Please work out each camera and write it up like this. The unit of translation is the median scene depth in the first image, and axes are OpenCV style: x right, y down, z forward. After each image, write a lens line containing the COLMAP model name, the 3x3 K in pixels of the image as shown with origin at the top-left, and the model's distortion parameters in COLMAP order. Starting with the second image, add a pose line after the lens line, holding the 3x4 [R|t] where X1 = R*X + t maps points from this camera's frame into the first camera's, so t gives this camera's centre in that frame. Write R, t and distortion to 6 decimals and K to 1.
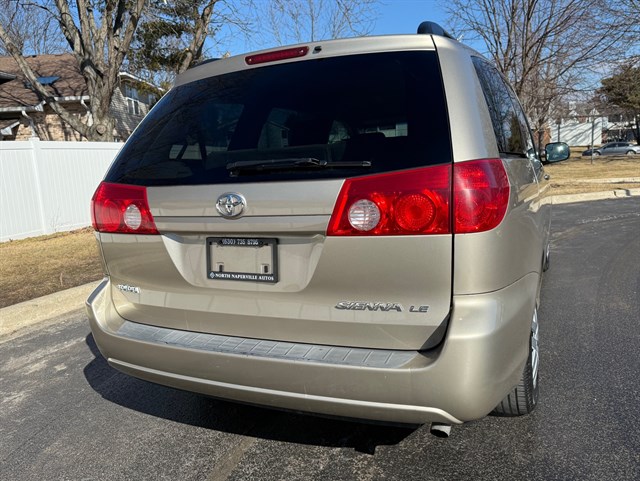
lens RADIAL K [[457.1, 0, 296.2], [0, 457.1, 238.5], [0, 0, 1]] dist [0.008324, -0.007711]
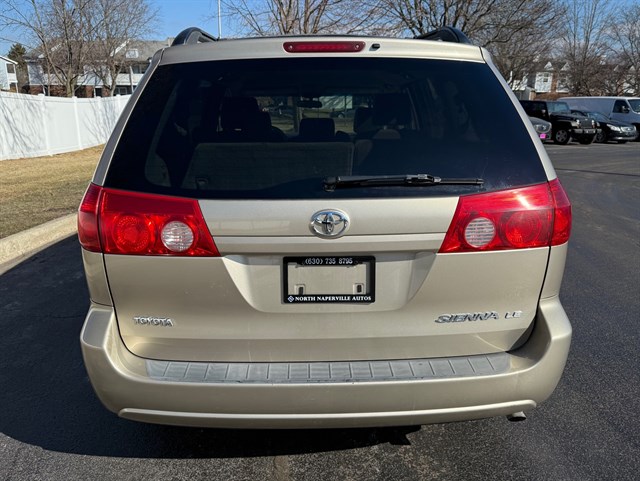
lens RADIAL K [[457.1, 0, 296.2], [0, 457.1, 238.5], [0, 0, 1]] dist [0.008324, -0.007711]
pose [[0.906934, -0.062055, 0.416678, -0.542069], [0.028851, 0.995918, 0.085524, -0.113672], [-0.420285, -0.065543, 0.905022, 0.204372]]
